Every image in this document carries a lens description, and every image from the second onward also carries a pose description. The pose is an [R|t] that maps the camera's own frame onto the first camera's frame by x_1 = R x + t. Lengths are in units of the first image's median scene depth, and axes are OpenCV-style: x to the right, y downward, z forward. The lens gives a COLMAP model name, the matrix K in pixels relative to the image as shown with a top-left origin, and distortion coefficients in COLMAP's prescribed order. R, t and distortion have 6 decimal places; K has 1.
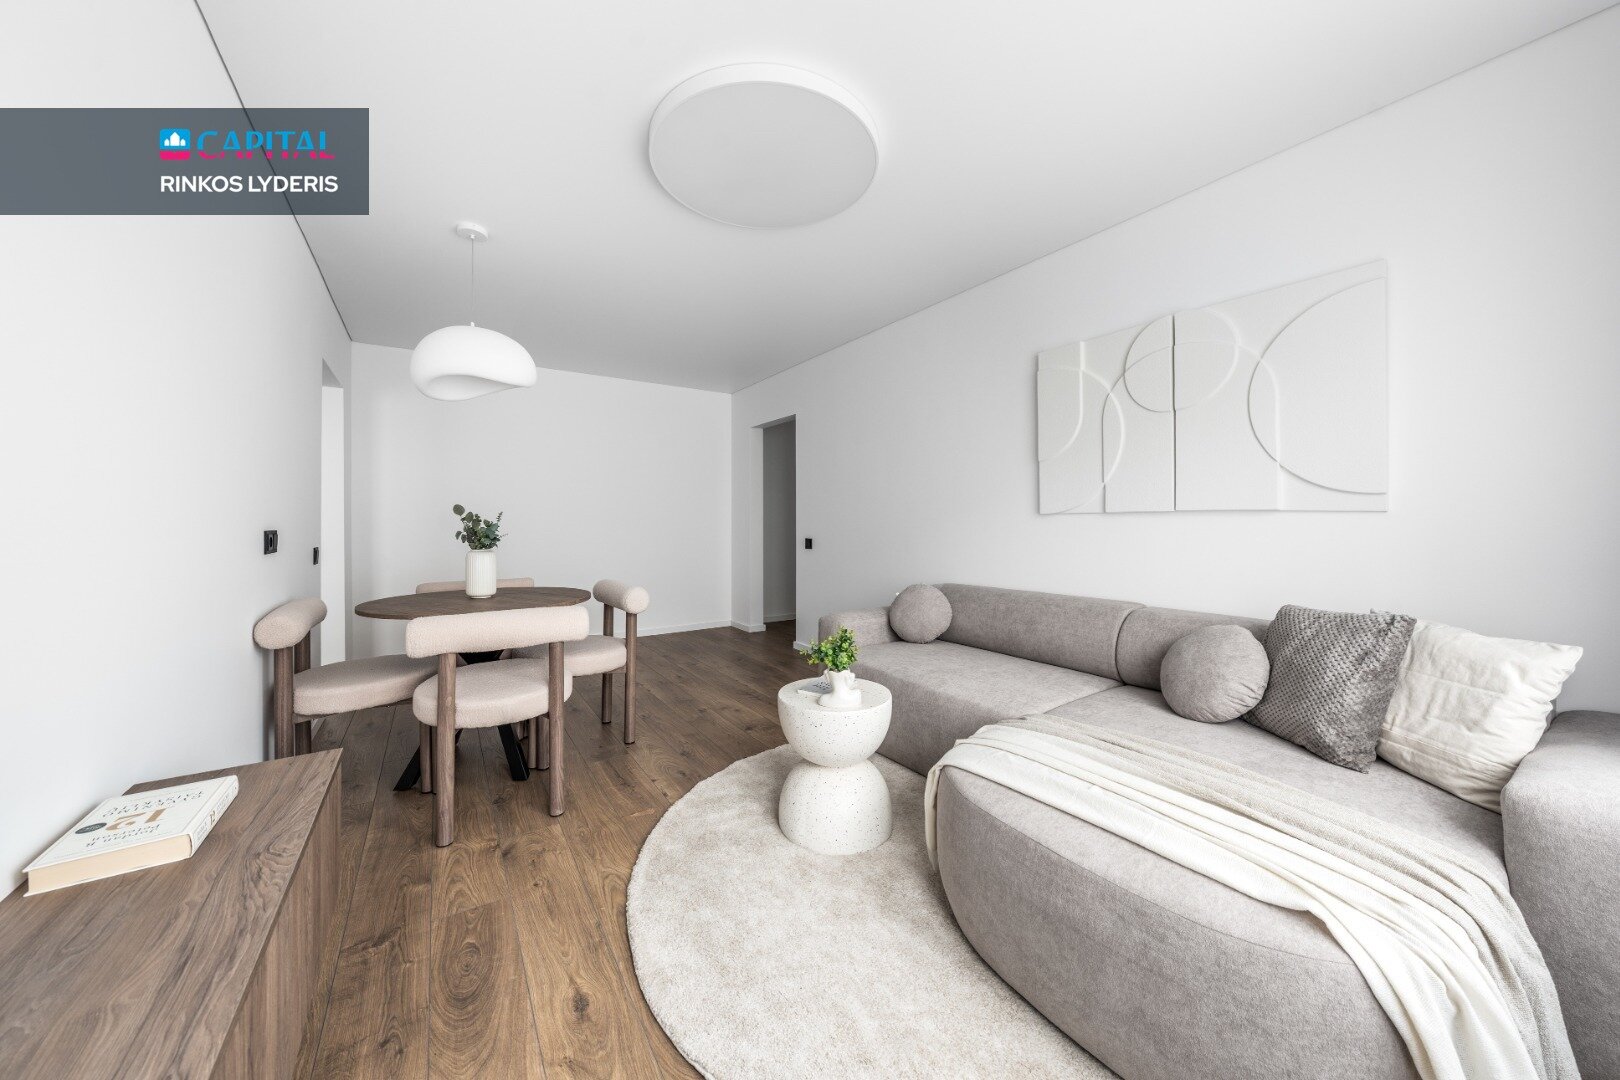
lens RADIAL K [[555.4, 0, 801.2], [0, 555.4, 524.3], [0, 0, 1]] dist [0.000227, 0.000168]
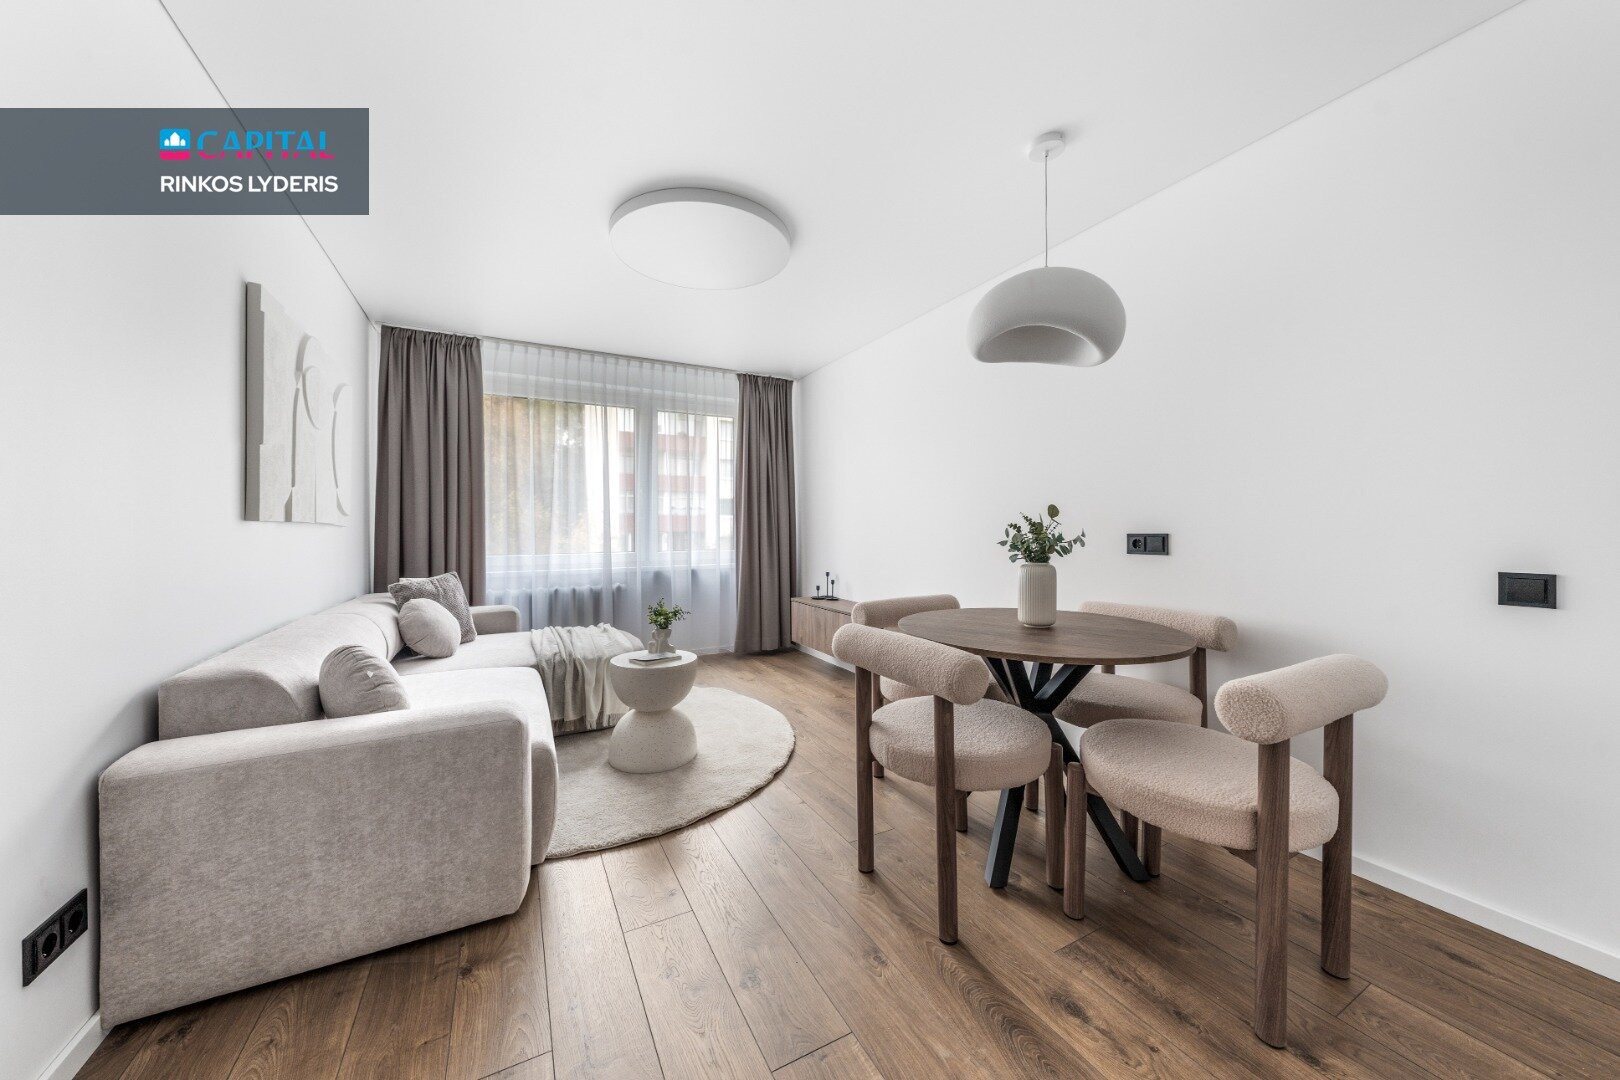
lens RADIAL K [[555.4, 0, 801.2], [0, 555.4, 524.3], [0, 0, 1]] dist [0.000227, 0.000168]
pose [[-0.995607, 0.009125, 0.093186, -0.400899], [0.008509, 0.999939, -0.007016, -0.005751], [-0.093244, -0.006192, -0.995624, 2.202665]]
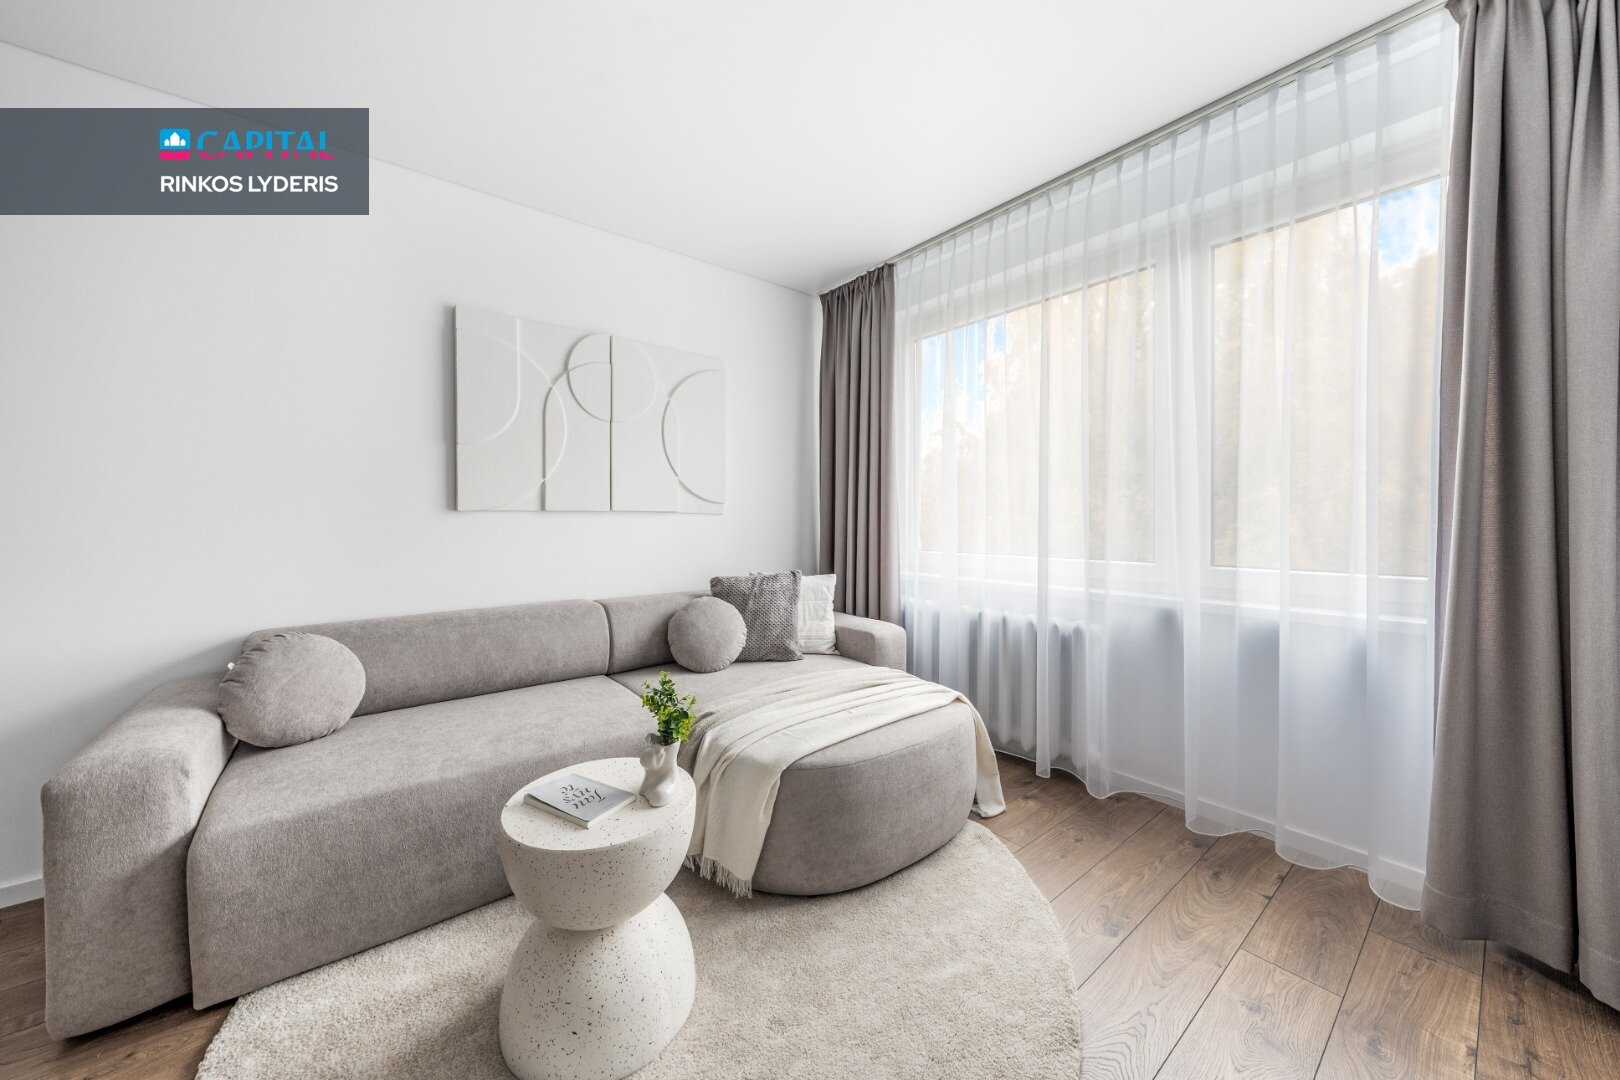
lens RADIAL K [[569.5, 0, 805.2], [0, 569.5, 521.3], [0, 0, 1]] dist [-0.000814, -0.000008]
pose [[-0.092629, -0.003575, 0.995694, -0.570425], [0.003956, 0.999984, 0.003958, -0.005857], [-0.995693, 0.004306, -0.092613, 0.798286]]
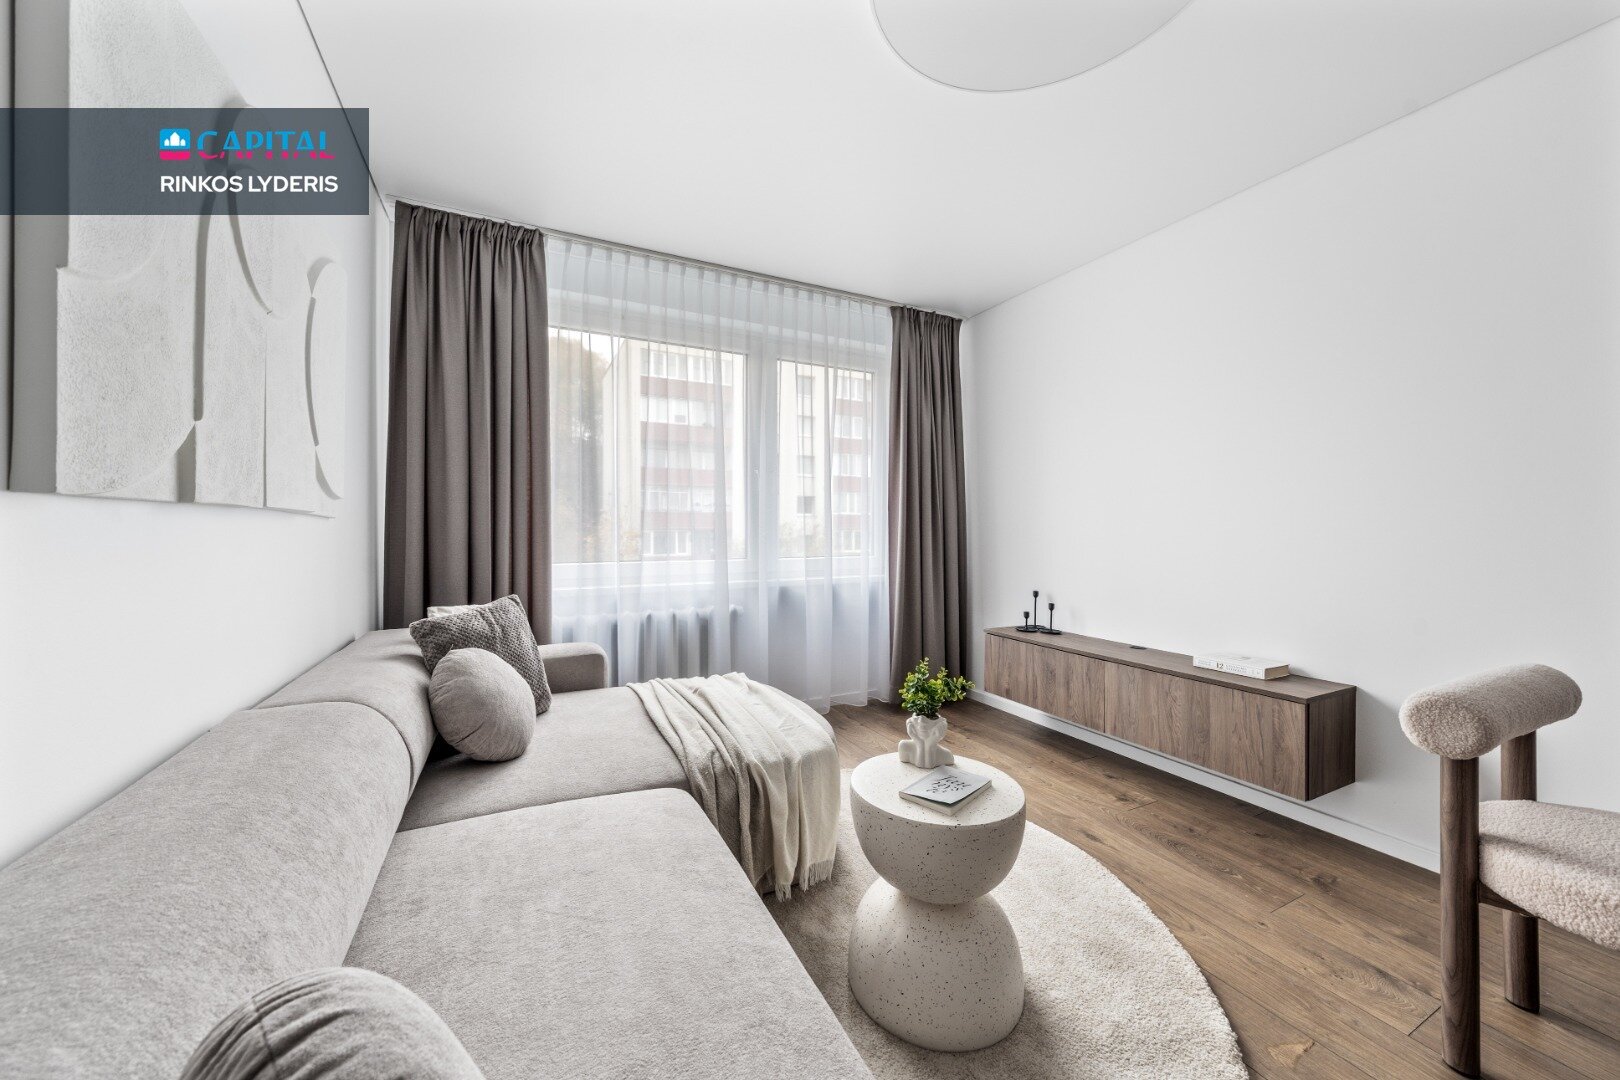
lens RADIAL K [[578.9, 0, 806.3], [0, 578.9, 526.8], [0, 0, 1]] dist [-0.000291, 0.000007]
pose [[-0.993278, 0.002692, 0.115722, 0.126646], [0.002553, 0.999996, -0.001342, -0.004630], [-0.115726, -0.001038, -0.993281, 1.640187]]
